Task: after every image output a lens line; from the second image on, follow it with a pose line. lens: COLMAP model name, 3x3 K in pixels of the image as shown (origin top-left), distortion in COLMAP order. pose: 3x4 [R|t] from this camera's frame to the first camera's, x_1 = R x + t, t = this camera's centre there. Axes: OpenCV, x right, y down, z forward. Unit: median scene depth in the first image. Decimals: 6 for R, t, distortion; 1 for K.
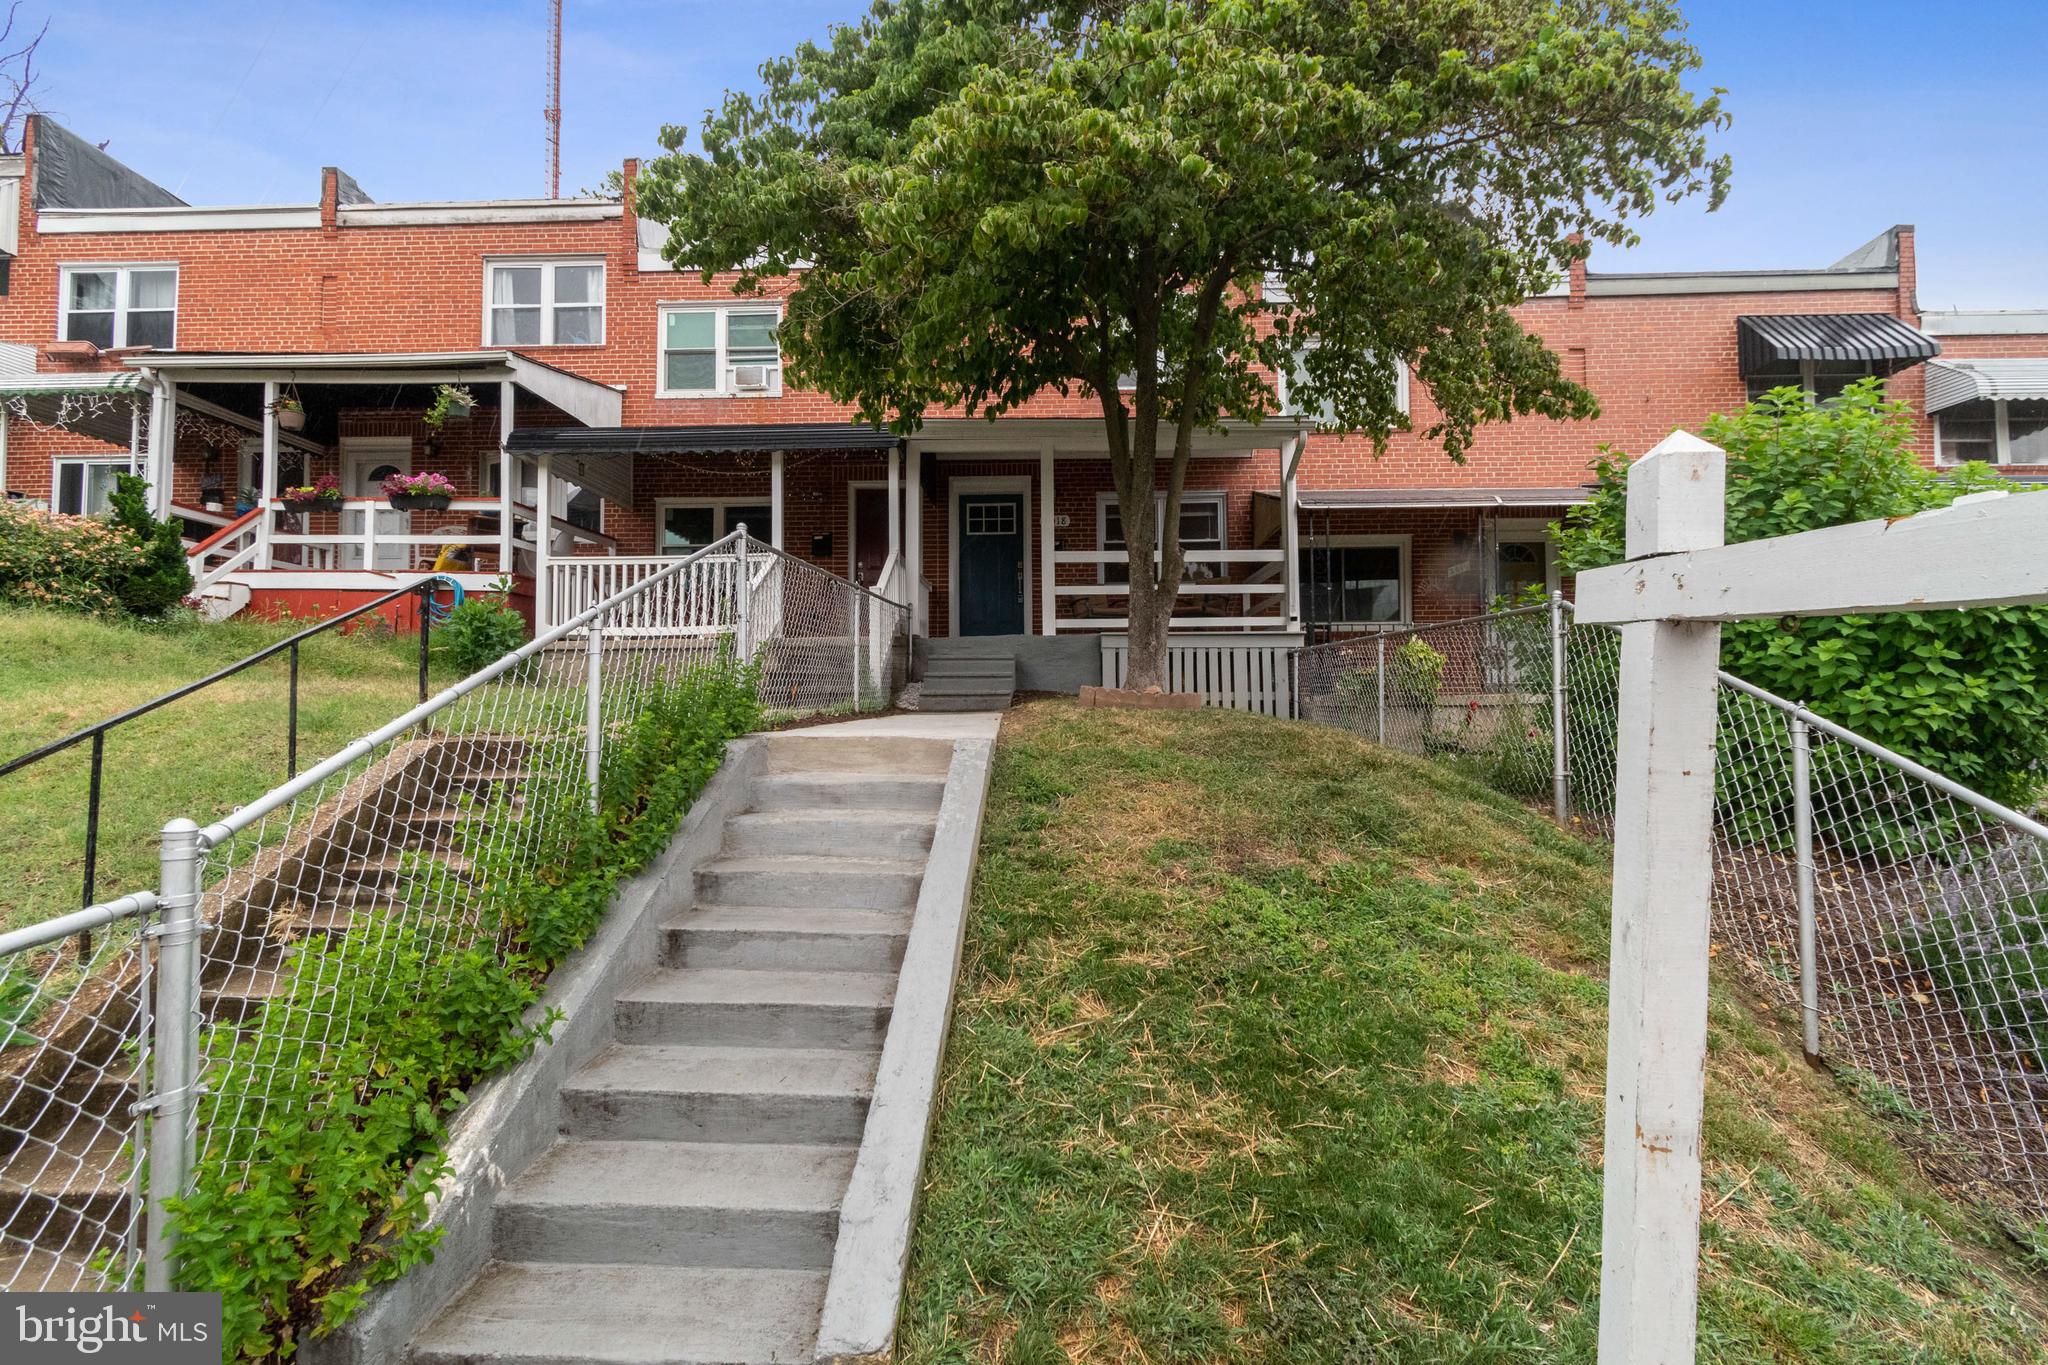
lens RADIAL K [[967.3, 0, 1023.1], [0, 967.3, 679.4], [0, 0, 1]] dist [0.003301, 0.000400]
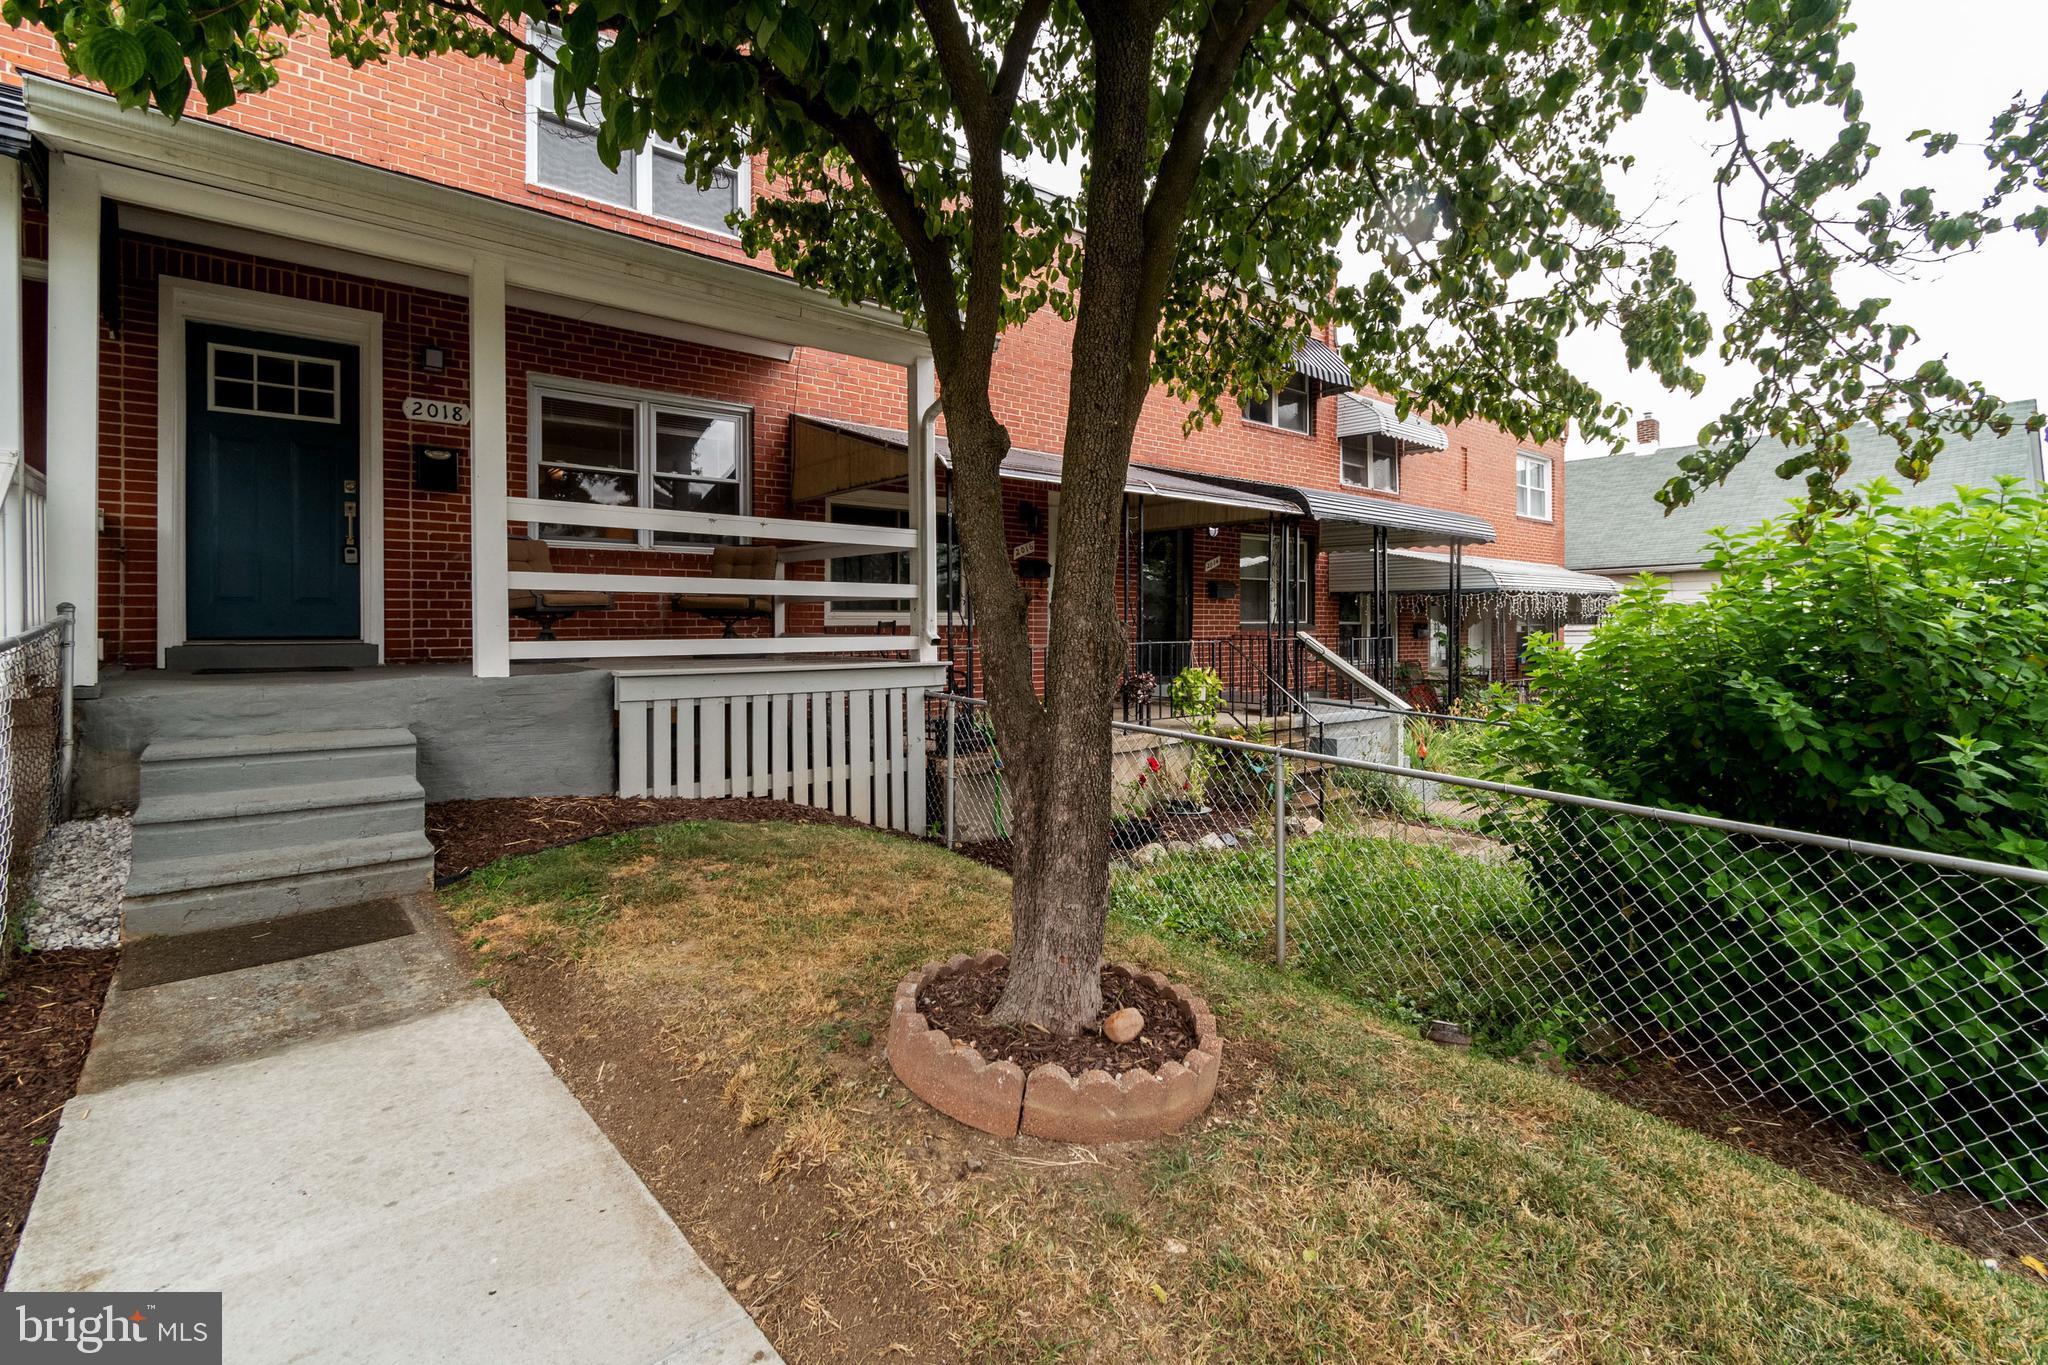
lens RADIAL K [[925.5, 0, 1035.3], [0, 925.5, 628.9], [0, 0, 1]] dist [0.001151, 0.000029]
pose [[0.740721, -0.002619, 0.671807, -0.078446], [-0.036959, 0.998319, 0.044641, -0.097841], [-0.670795, -0.057896, 0.739380, 0.491167]]
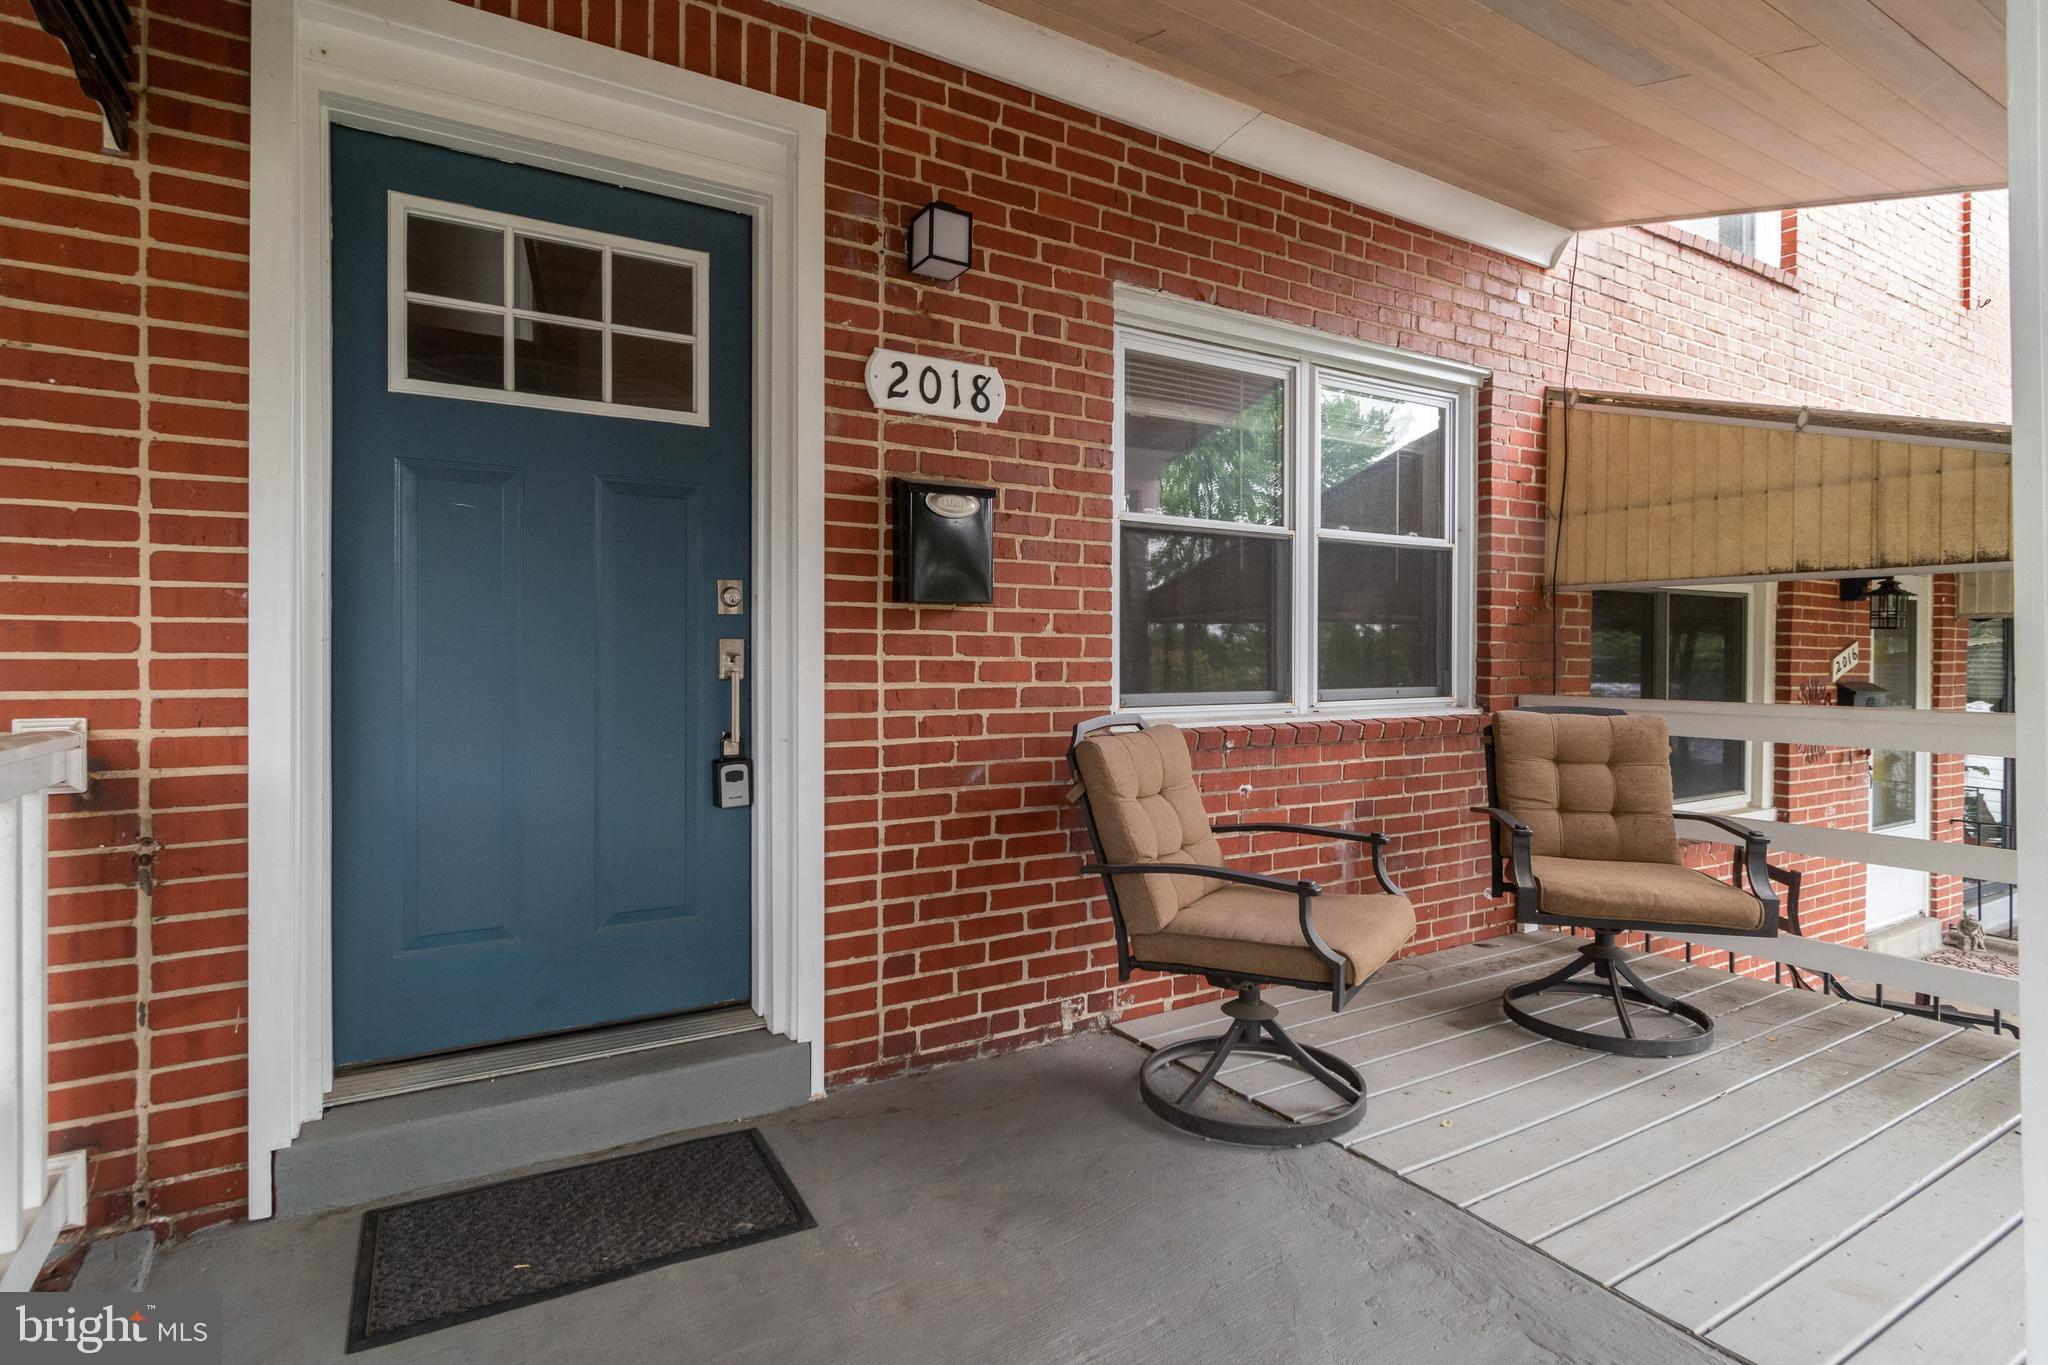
lens RADIAL K [[997.8, 0, 1027.3], [0, 997.8, 671.0], [0, 0, 1]] dist [0.002904, -0.007754]
pose [[0.835204, -0.003247, 0.549930, -0.075760], [-0.037065, 0.997376, 0.062182, -0.146228], [-0.548689, -0.072318, 0.832893, 0.996480]]
